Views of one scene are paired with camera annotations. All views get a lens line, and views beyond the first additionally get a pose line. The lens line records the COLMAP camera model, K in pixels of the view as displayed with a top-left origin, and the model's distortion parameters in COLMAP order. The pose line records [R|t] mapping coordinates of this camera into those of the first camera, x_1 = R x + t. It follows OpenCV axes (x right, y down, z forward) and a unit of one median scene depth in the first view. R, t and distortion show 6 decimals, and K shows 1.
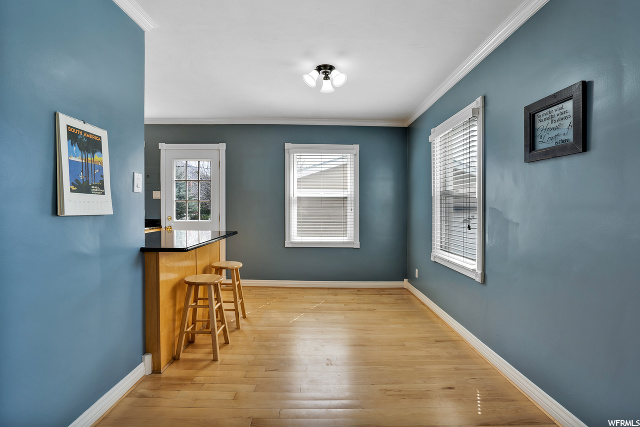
lens RADIAL K [[307.1, 0, 320.9], [0, 307.1, 207.3], [0, 0, 1]] dist [-0.027912, 0.007164]
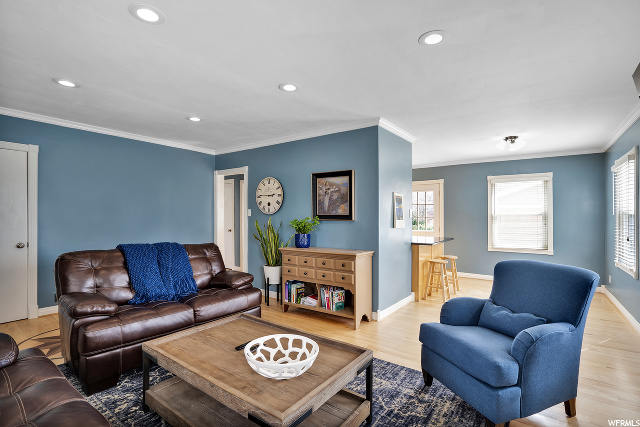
lens RADIAL K [[307.1, 0, 330.4], [0, 307.1, 216.8], [0, 0, 1]] dist [-0.027912, 0.007164]
pose [[0.814857, -0.003285, -0.579652, 0.110746], [0.002726, 0.999995, -0.001835, -0.024026], [0.579655, -0.000085, 0.814862, -0.581458]]
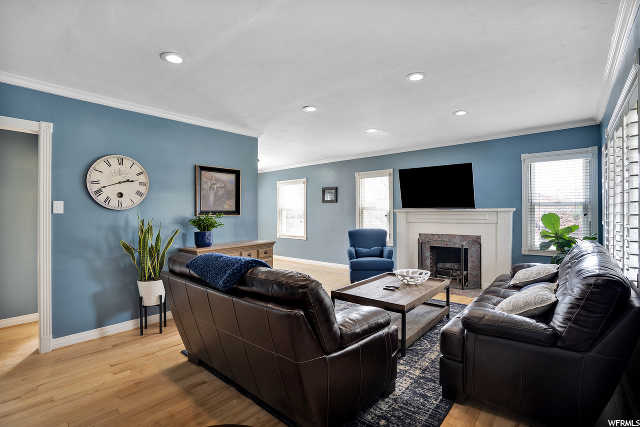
lens RADIAL K [[307.1, 0, 321.1], [0, 307.1, 210.9], [0, 0, 1]] dist [-0.027912, 0.007164]
pose [[0.660933, -0.009126, 0.750390, -0.992608], [0.008550, 0.999953, 0.004631, -0.032548], [-0.750397, 0.003356, 0.660979, -0.673885]]
